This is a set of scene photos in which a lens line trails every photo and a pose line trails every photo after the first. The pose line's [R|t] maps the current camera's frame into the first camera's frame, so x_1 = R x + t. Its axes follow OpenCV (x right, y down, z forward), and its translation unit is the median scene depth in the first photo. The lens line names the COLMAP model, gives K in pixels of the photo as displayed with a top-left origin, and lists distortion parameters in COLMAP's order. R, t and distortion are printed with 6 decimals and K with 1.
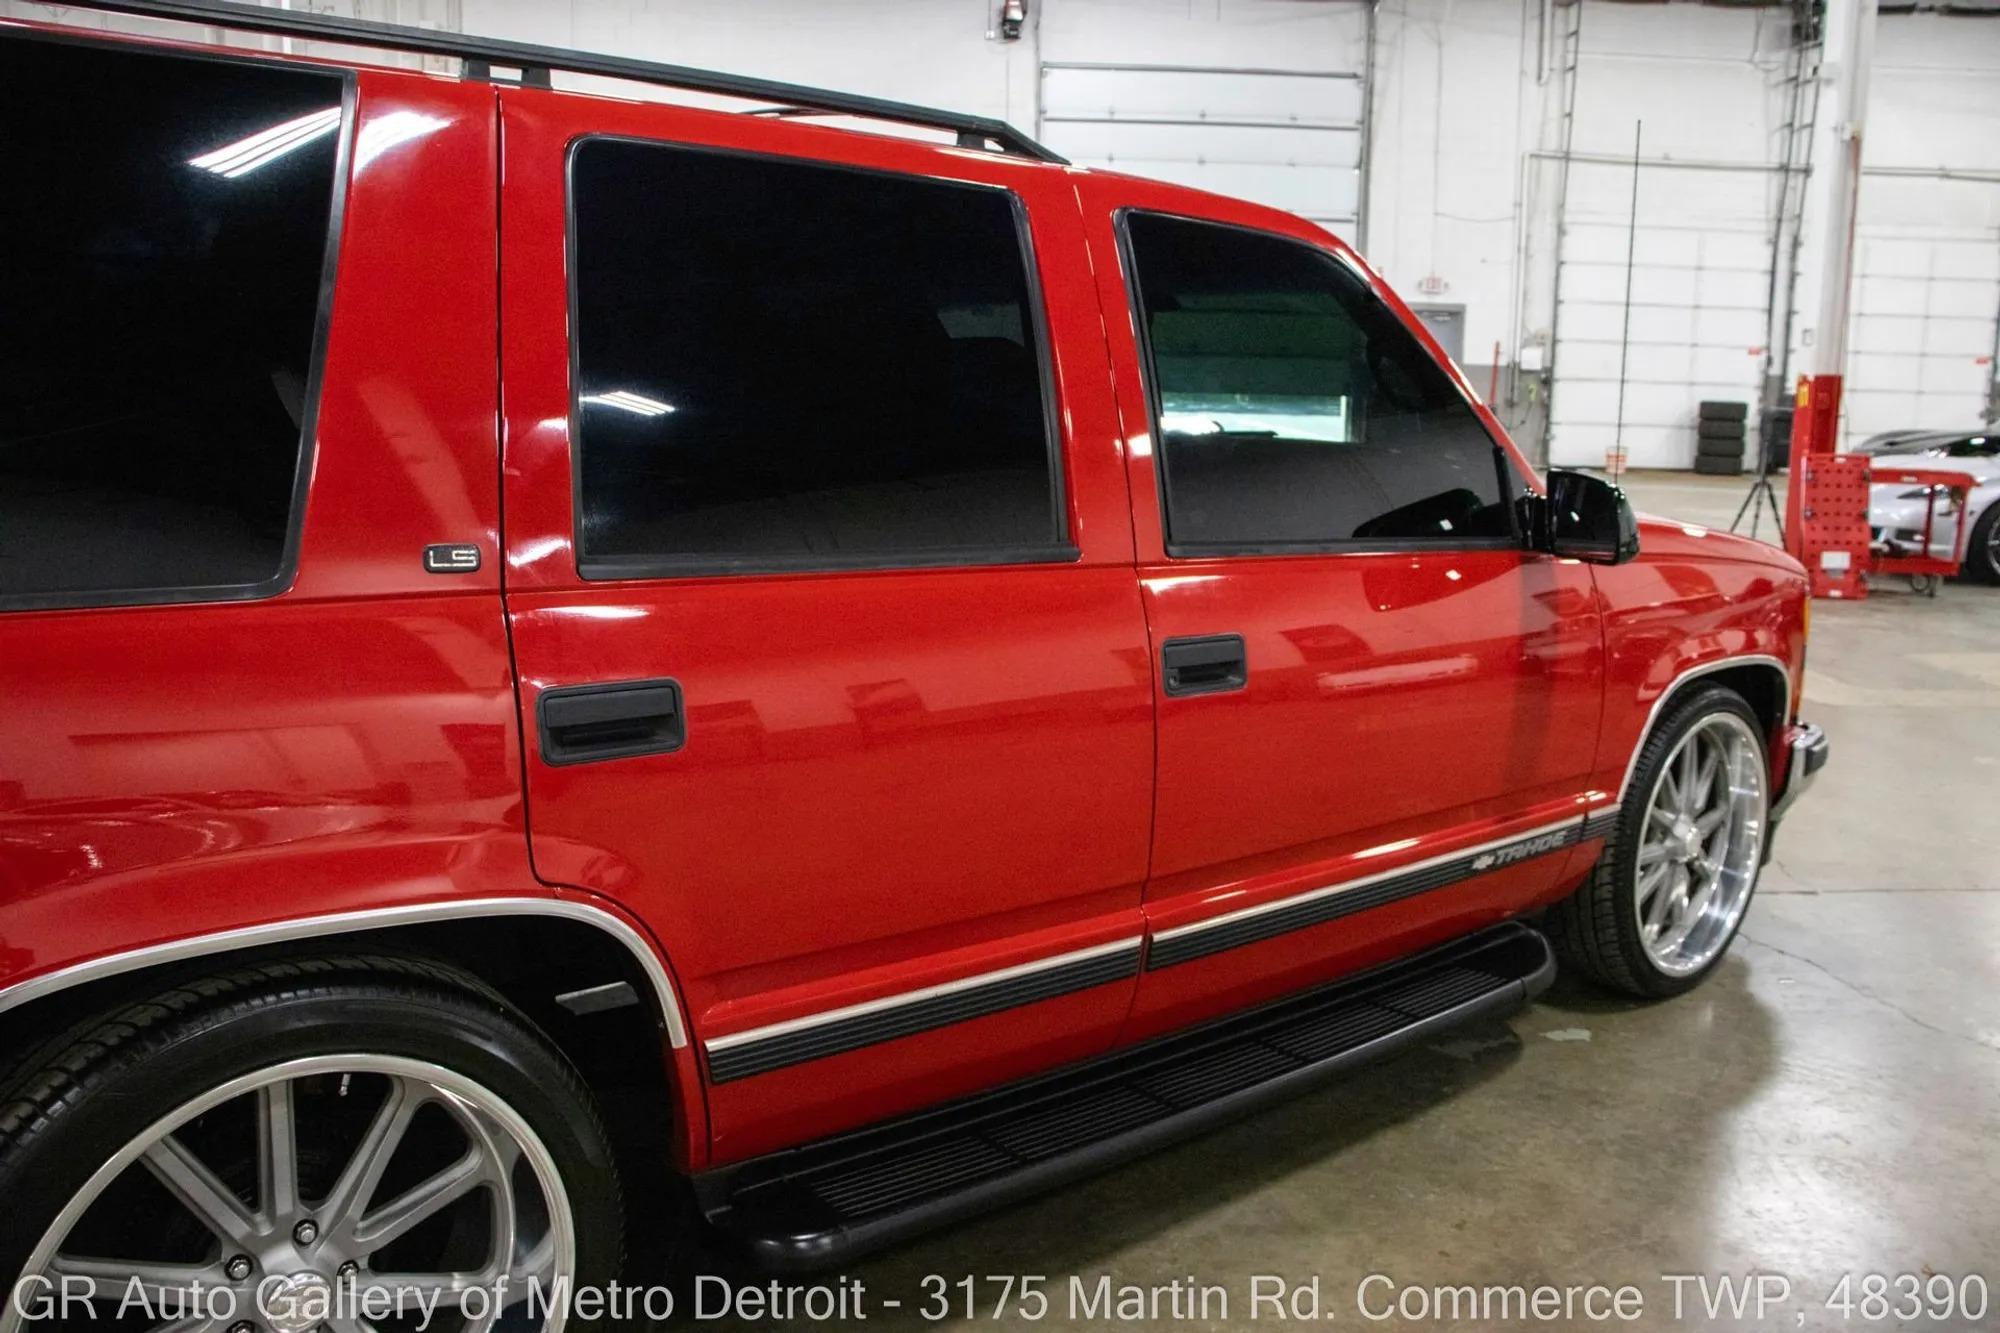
lens RADIAL K [[1621.2, 0, 1005.1], [0, 1621.2, 653.1], [0, 0, 1]] dist [-0.133786, 0.107145]
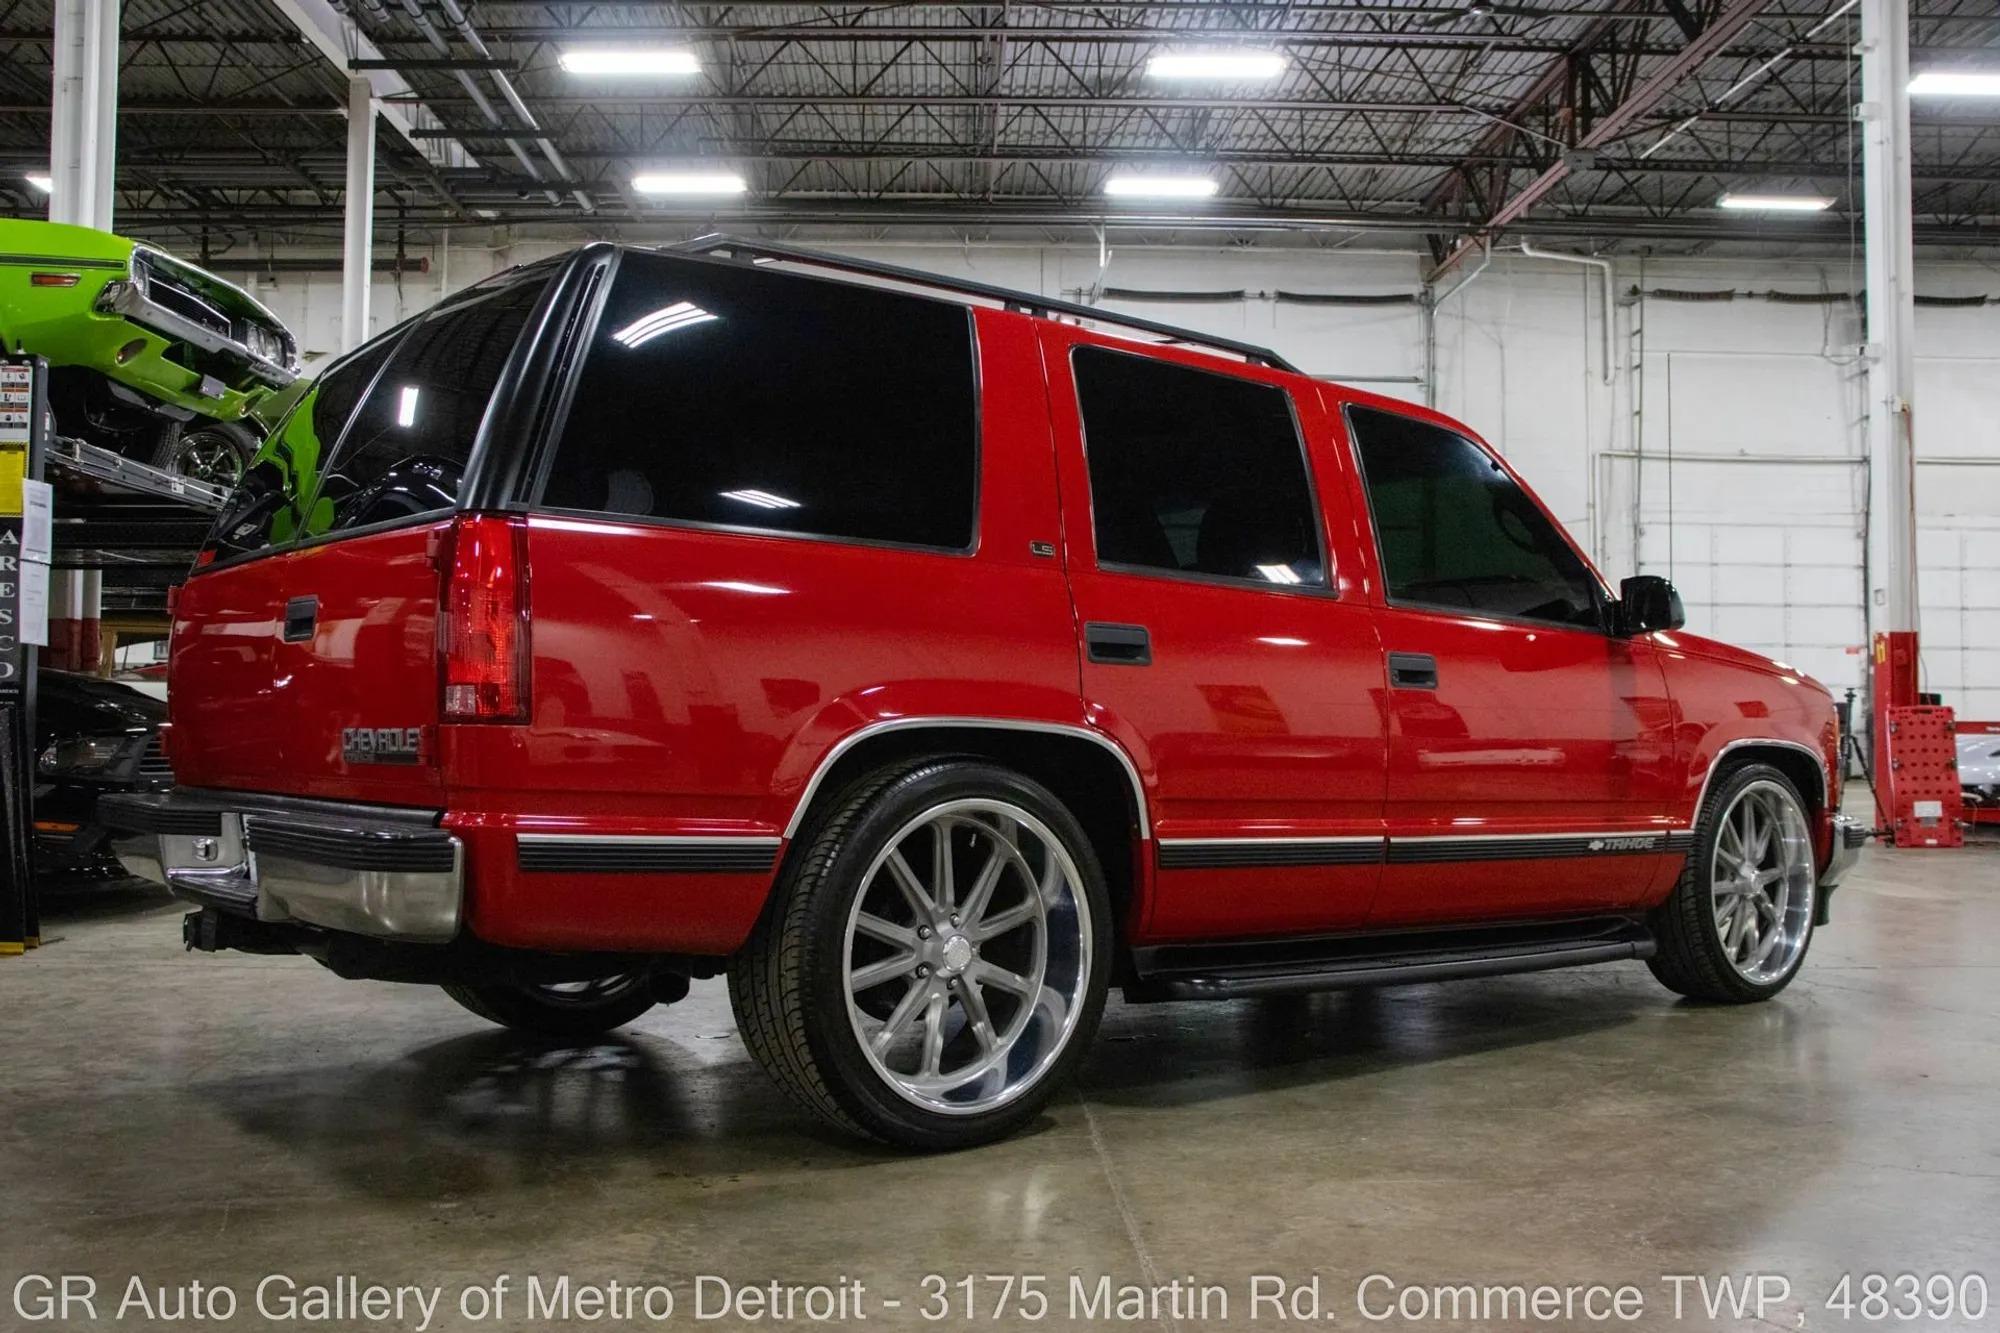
lens RADIAL K [[1869.2, 0, 988.5], [0, 1869.2, 677.5], [0, 0, 1]] dist [-0.058146, 0.000000]
pose [[0.999854, -0.011685, -0.012459, -0.063718], [0.008969, 0.979904, -0.199266, 0.088275], [0.014537, 0.199125, 0.979866, -0.190930]]
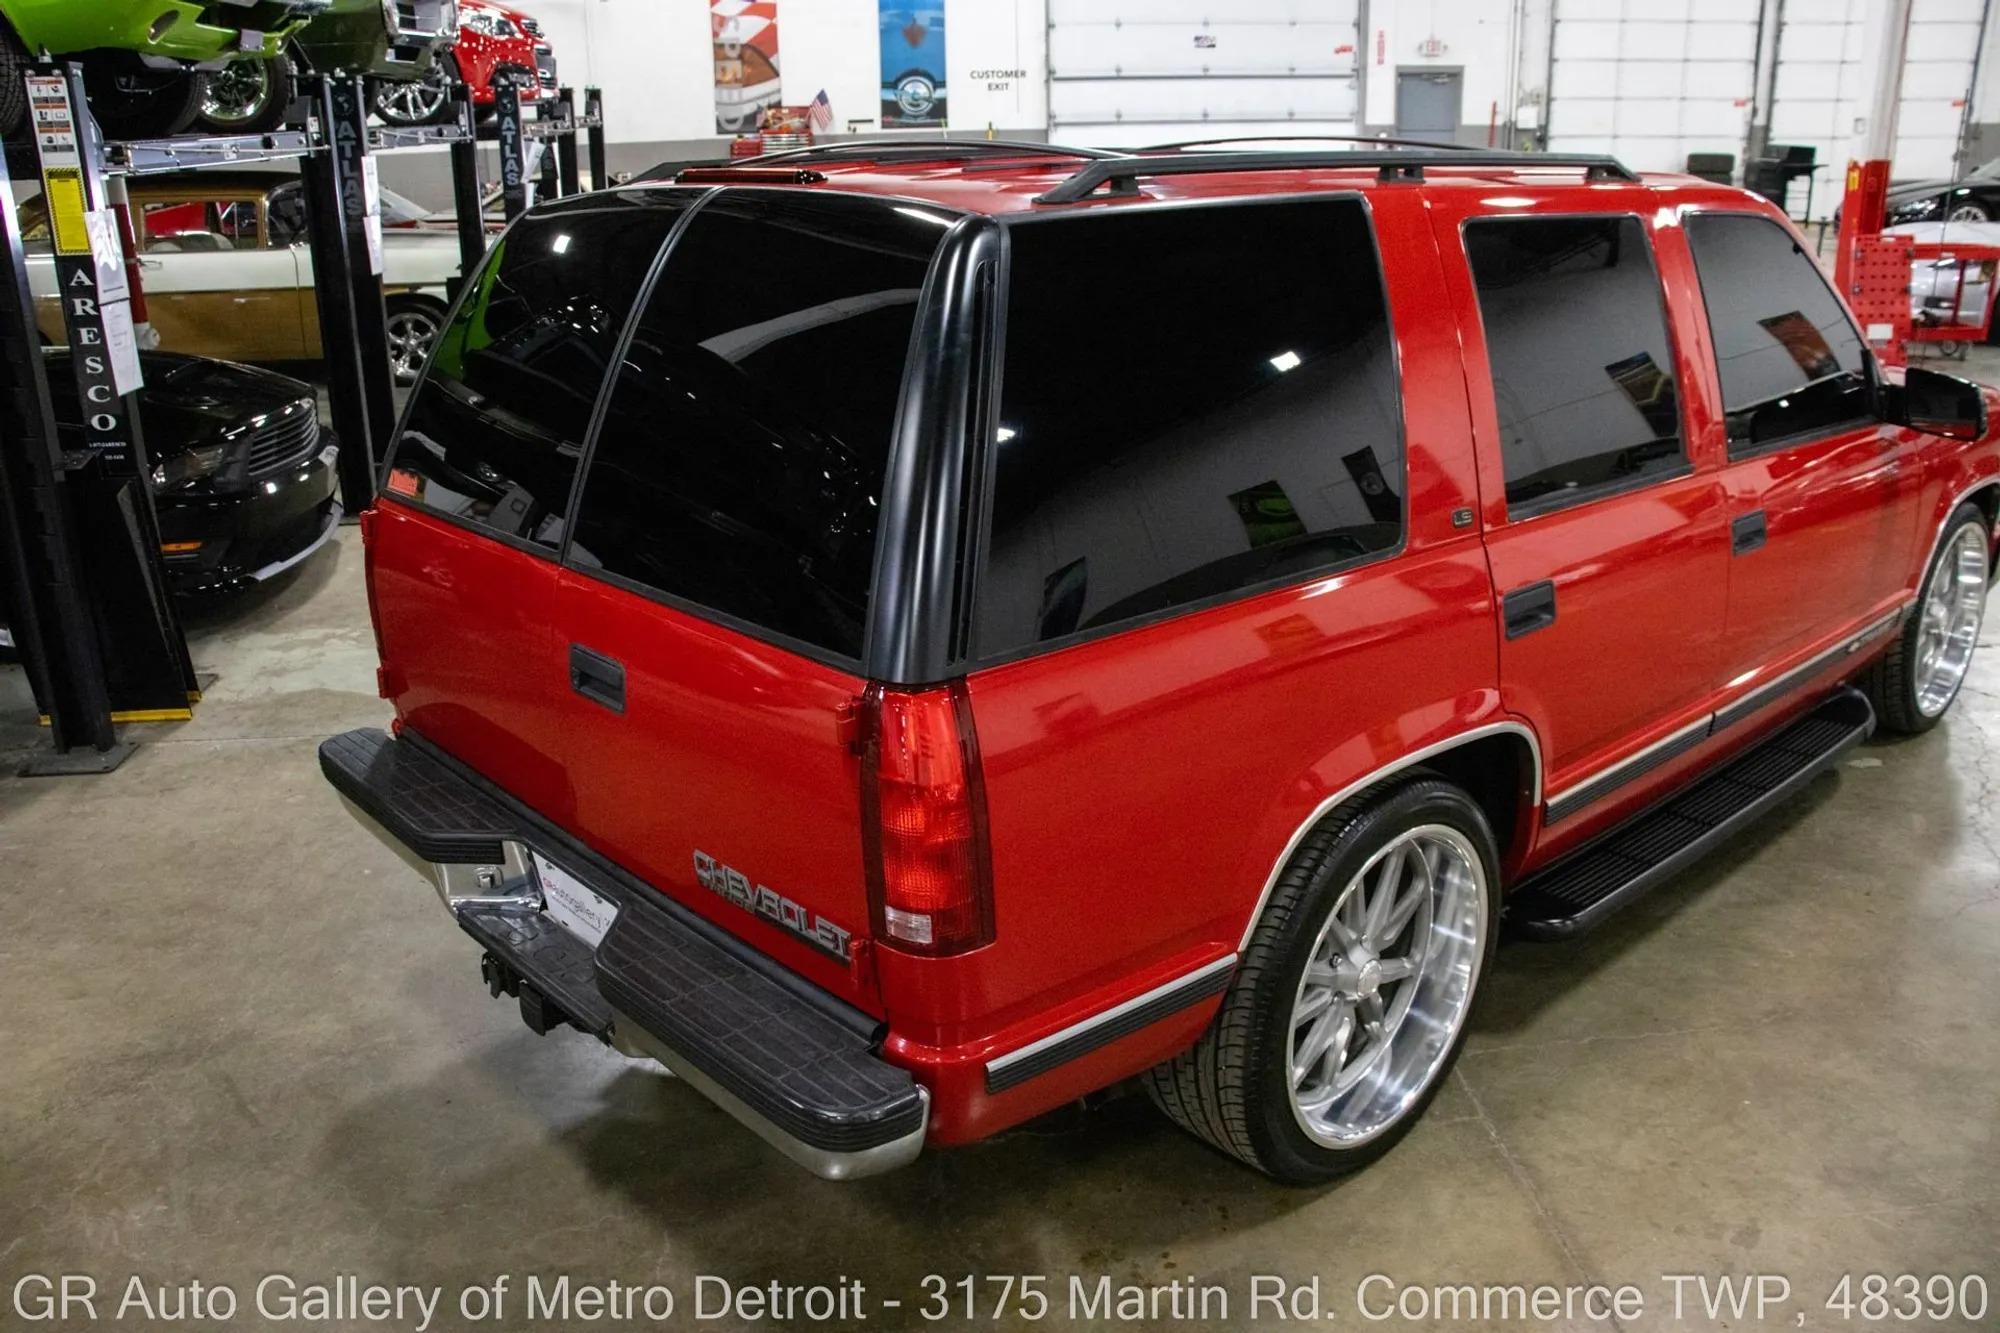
lens RADIAL K [[1621.2, 0, 1003.5], [0, 1621.2, 650.6], [0, 0, 1]] dist [-0.133786, 0.107145]
pose [[0.997731, -0.054648, 0.039333, -0.145681], [0.048146, 0.987421, 0.150603, -0.032173], [-0.047068, -0.148367, 0.987812, -0.098858]]
